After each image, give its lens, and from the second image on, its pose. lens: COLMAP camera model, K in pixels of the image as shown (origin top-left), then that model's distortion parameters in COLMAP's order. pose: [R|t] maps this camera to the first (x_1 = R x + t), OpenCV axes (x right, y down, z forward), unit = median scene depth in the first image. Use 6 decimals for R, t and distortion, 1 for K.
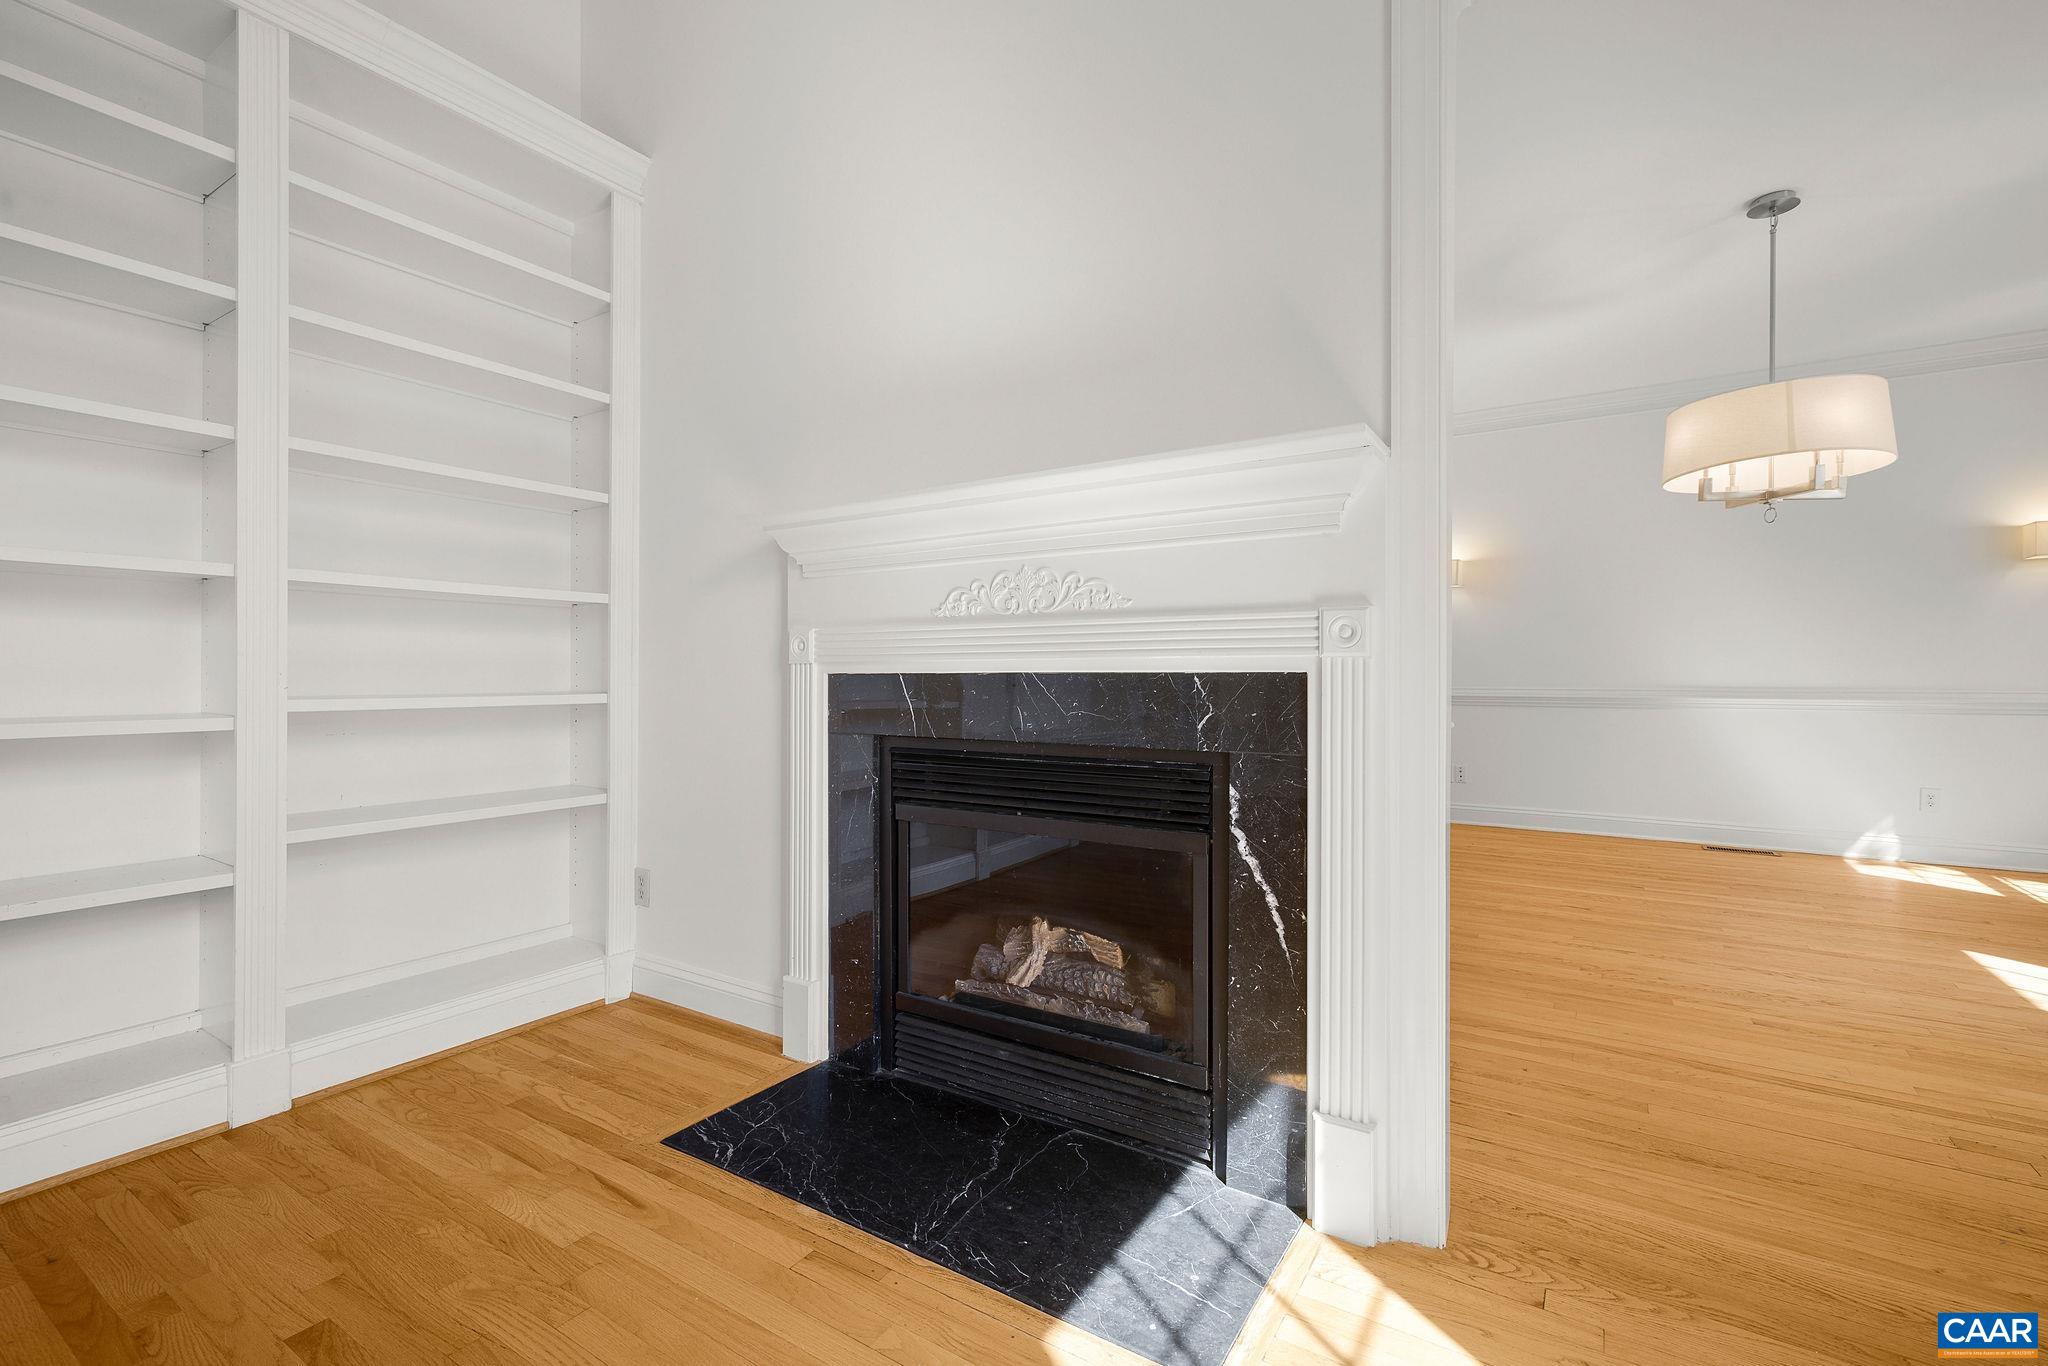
lens RADIAL K [[875.6, 0, 1015.0], [0, 875.6, 672.5], [0, 0, 1]] dist [-0.000153, -0.004935]
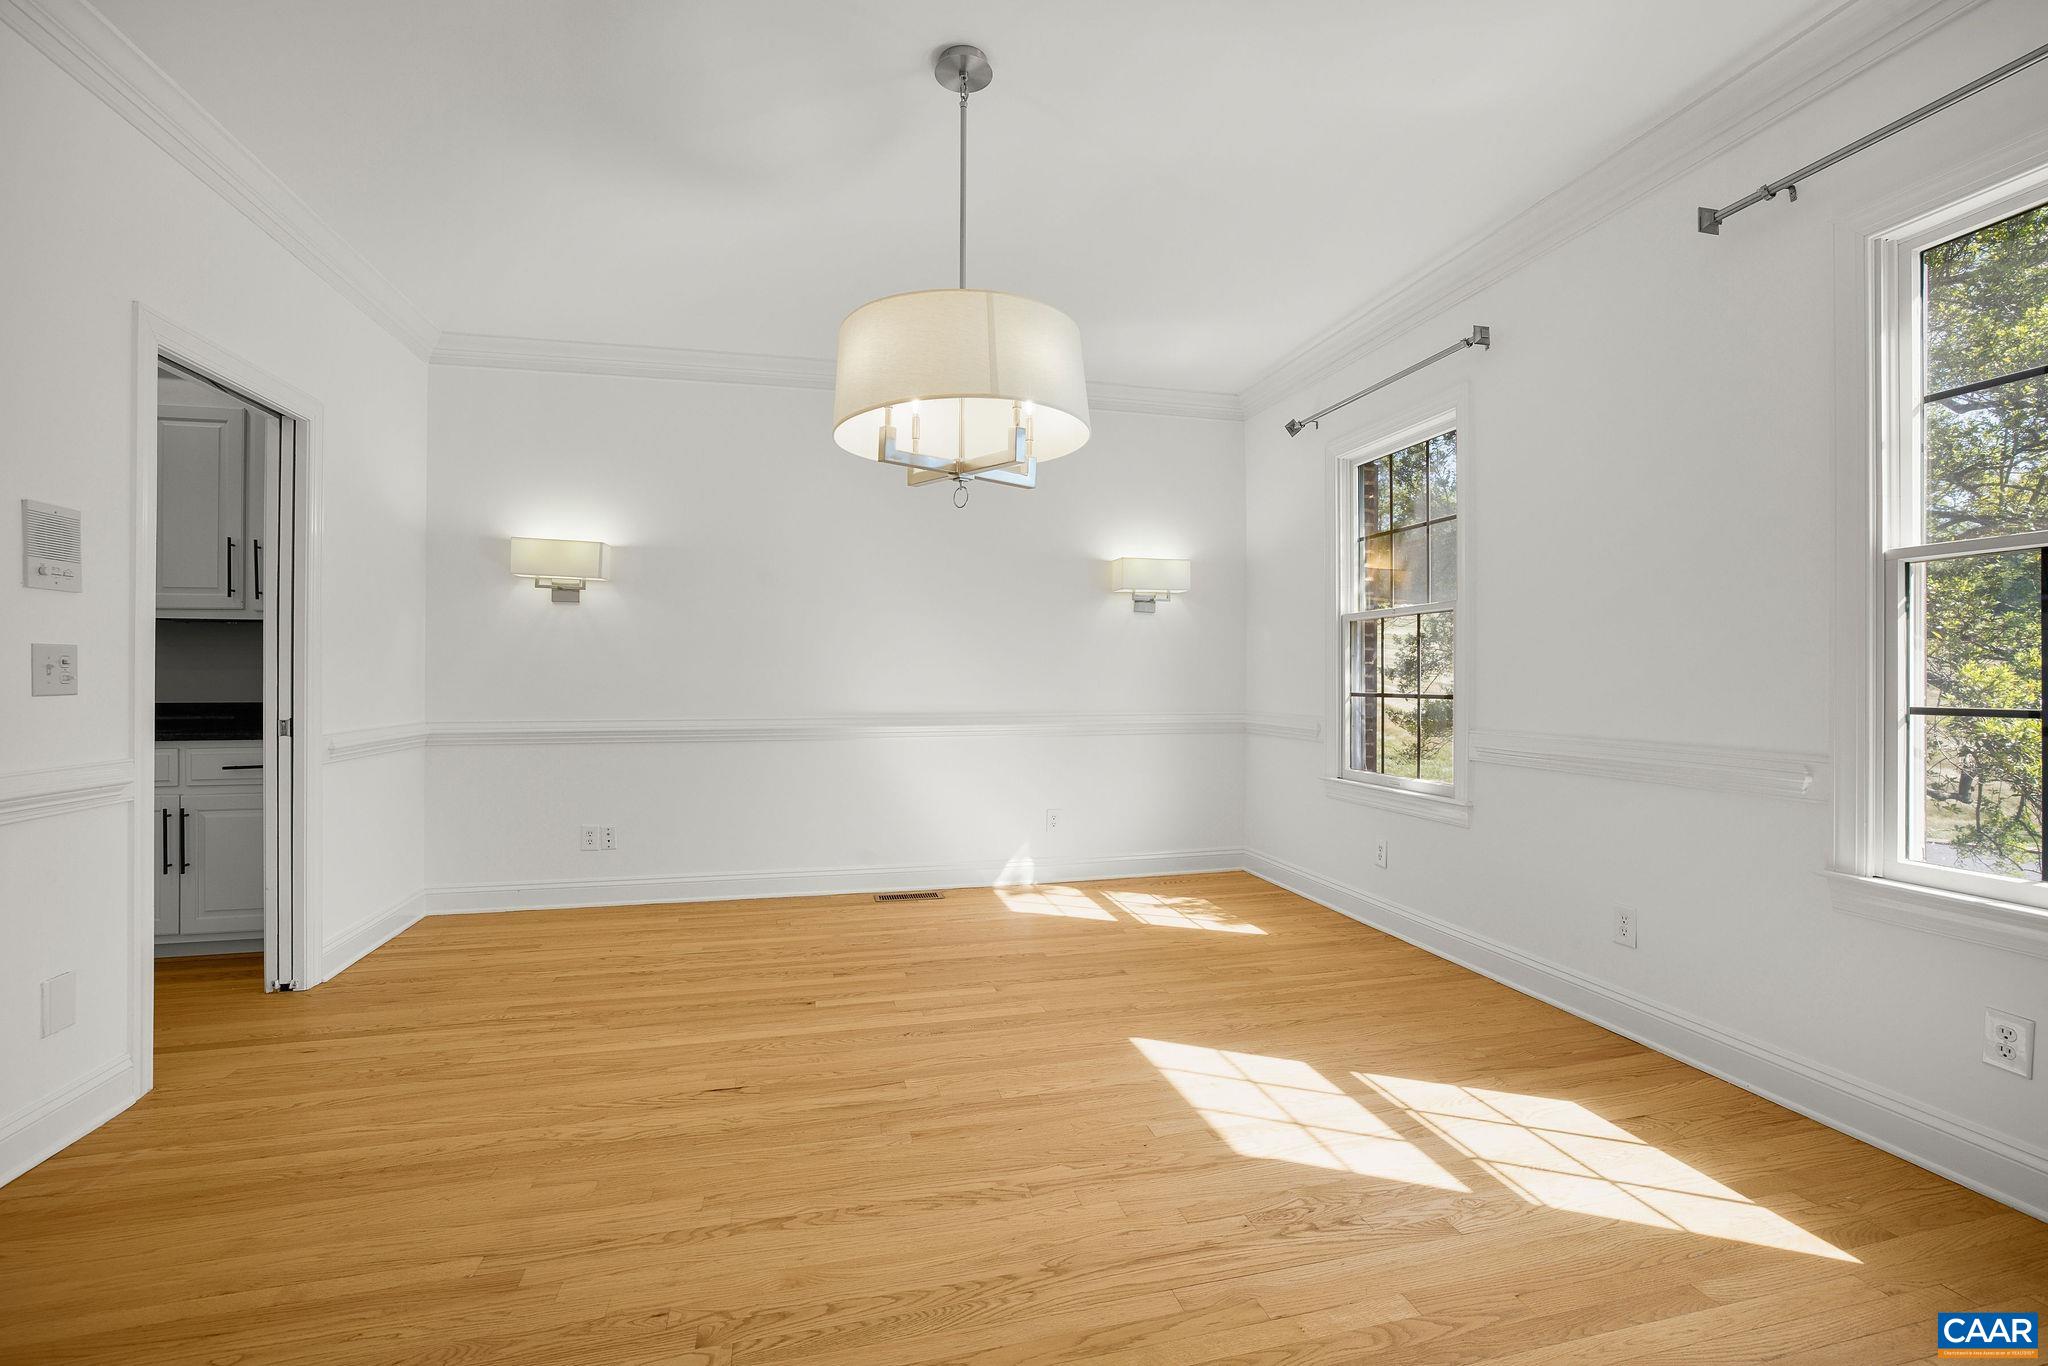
lens RADIAL K [[855.5, 0, 1024.0], [0, 855.5, 683.0], [0, 0, 1]] dist [-0.016860, 0.000015]
pose [[0.661529, -0.007116, 0.749886, 0.464098], [-0.001162, 0.999944, 0.010514, -0.045747], [-0.749919, -0.007827, 0.661483, 0.613506]]
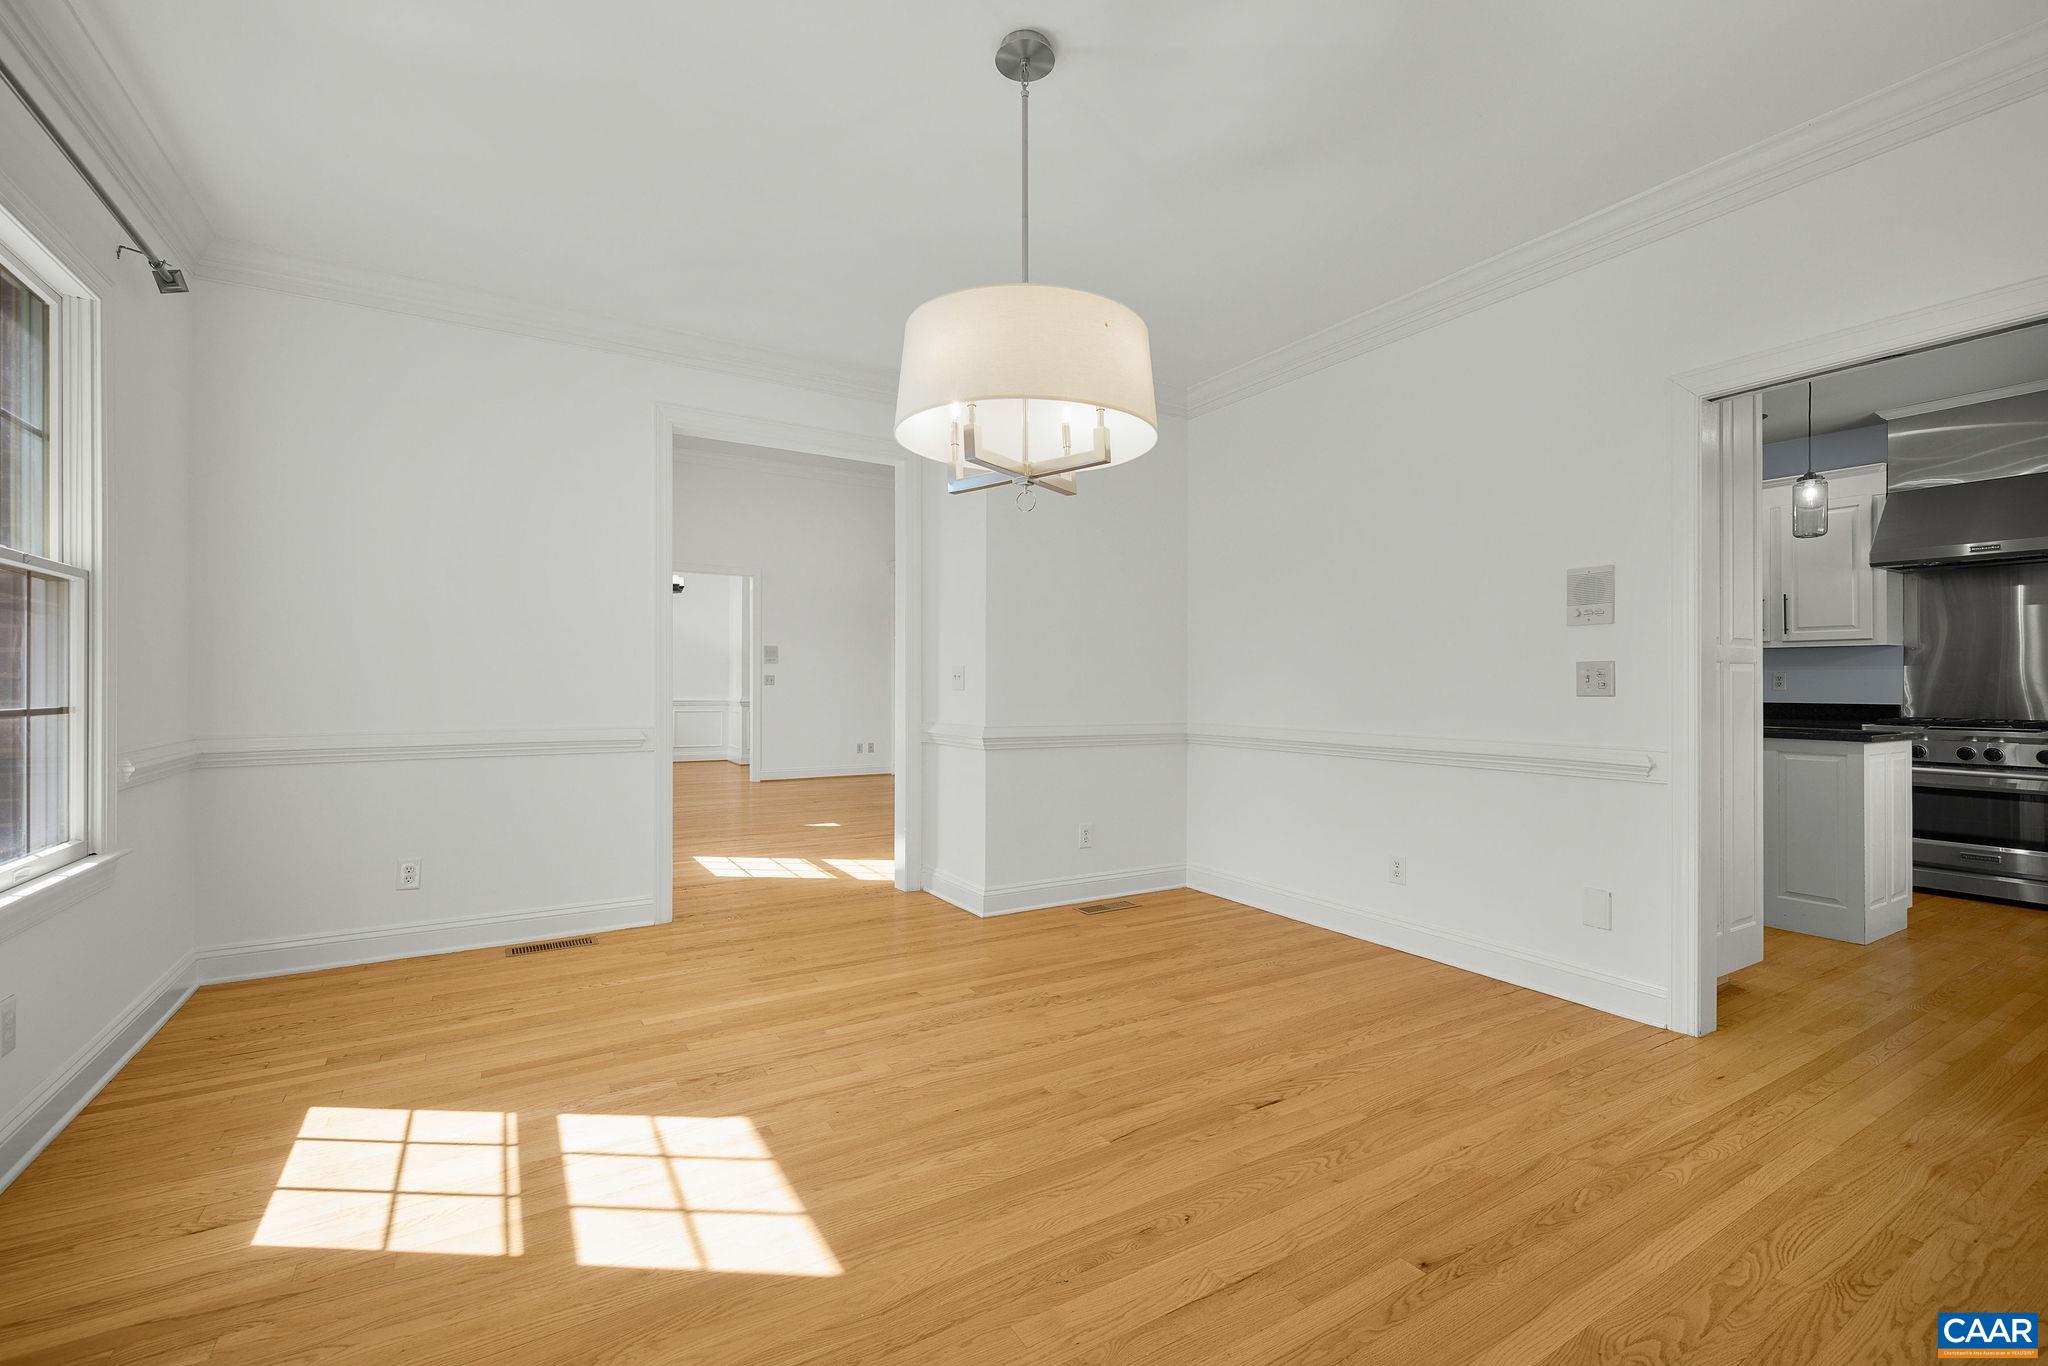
lens RADIAL K [[870.1, 0, 1015.7], [0, 870.1, 686.1], [0, 0, 1]] dist [-0.000616, -0.000574]
pose [[-0.415575, -0.003158, -0.909553, 1.819094], [-0.000822, 0.999995, -0.003096, -0.034955], [0.909558, -0.000539, -0.415576, 1.554526]]
